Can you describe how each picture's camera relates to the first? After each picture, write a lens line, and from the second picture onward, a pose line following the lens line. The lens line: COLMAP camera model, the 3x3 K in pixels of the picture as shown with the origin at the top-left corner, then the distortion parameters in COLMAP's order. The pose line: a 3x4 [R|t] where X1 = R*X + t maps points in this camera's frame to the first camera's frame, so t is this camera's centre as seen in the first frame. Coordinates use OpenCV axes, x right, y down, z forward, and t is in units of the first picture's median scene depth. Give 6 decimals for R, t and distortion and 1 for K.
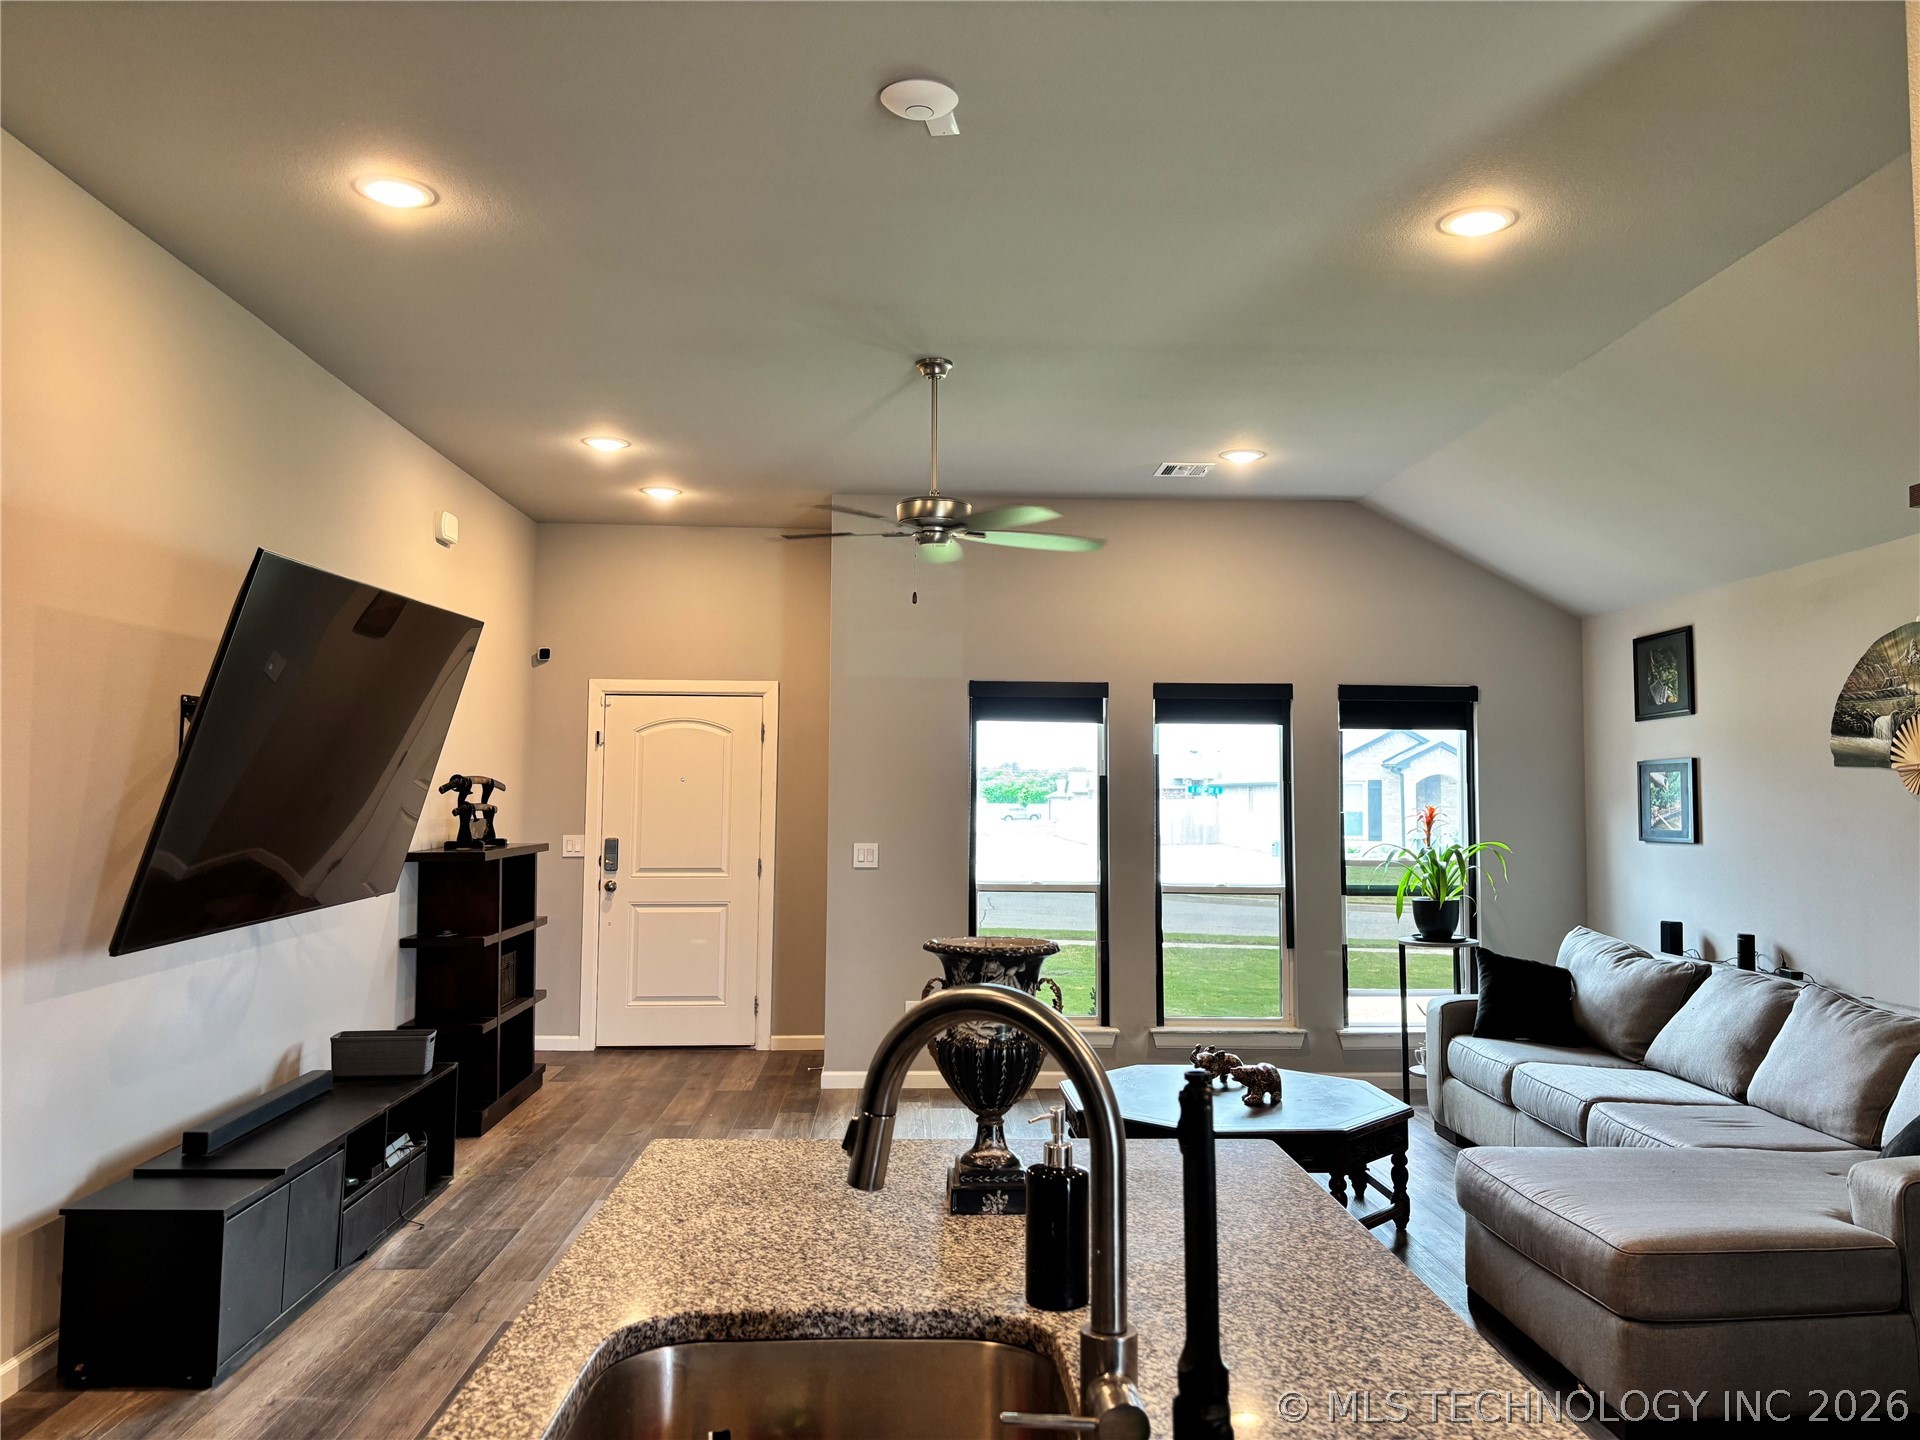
lens RADIAL K [[1444.0, 0, 960.0], [0, 1444.0, 720.0], [0, 0, 1]] dist [0.122827, -0.001744]
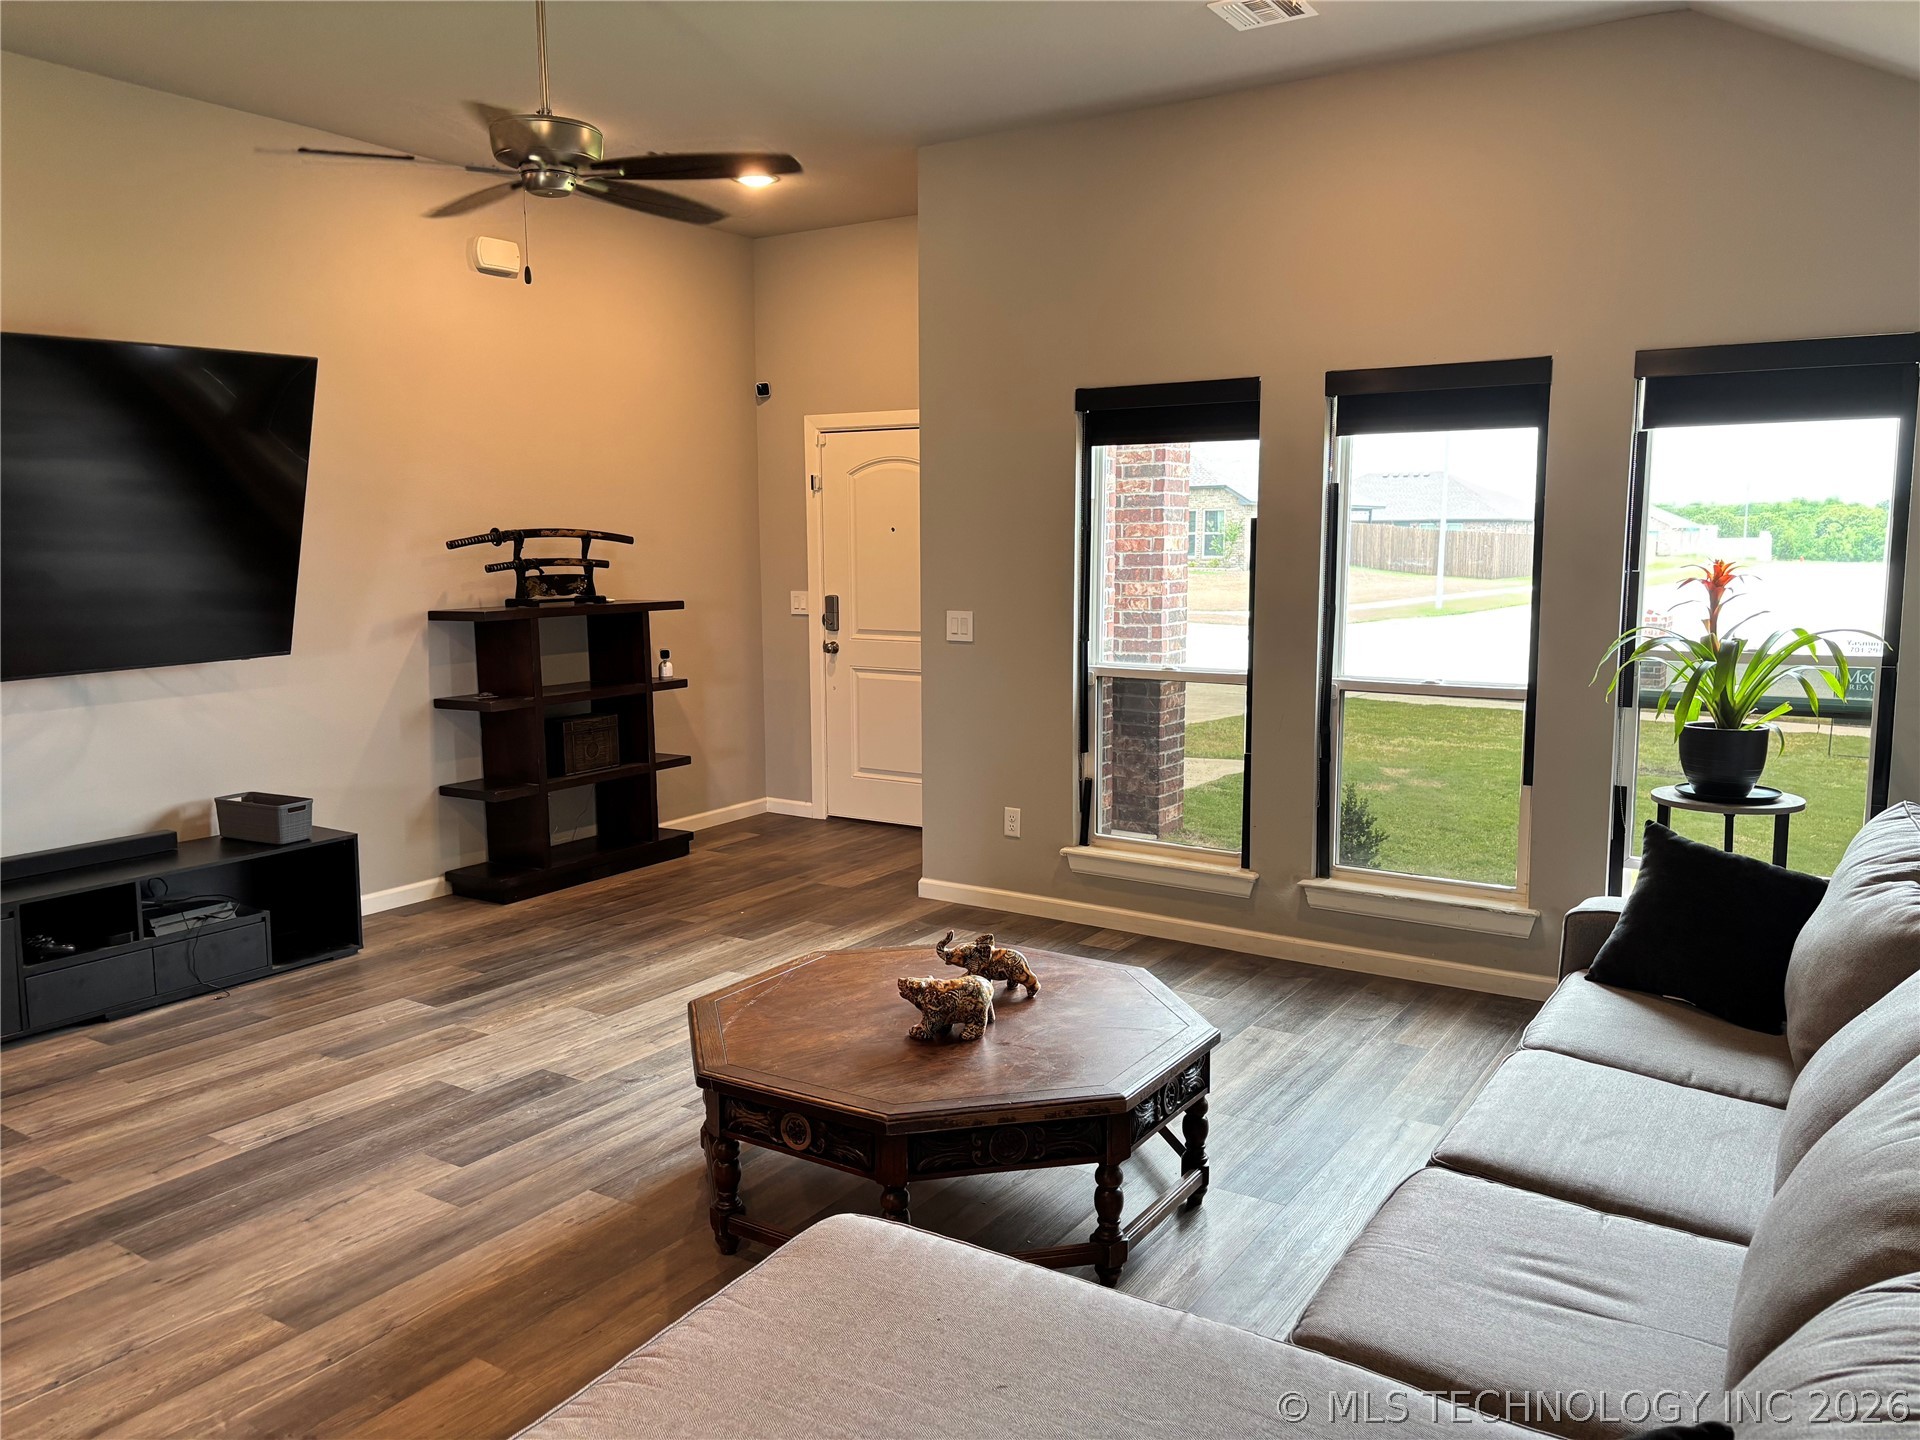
lens RADIAL K [[1444.0, 0, 960.0], [0, 1444.0, 720.0], [0, 0, 1]] dist [0.122827, -0.001744]
pose [[0.818502, 0.065027, -0.570811, 0.397677], [0.038924, 0.985014, 0.168028, 0.010933], [0.573183, -0.159749, 0.803705, 0.354156]]
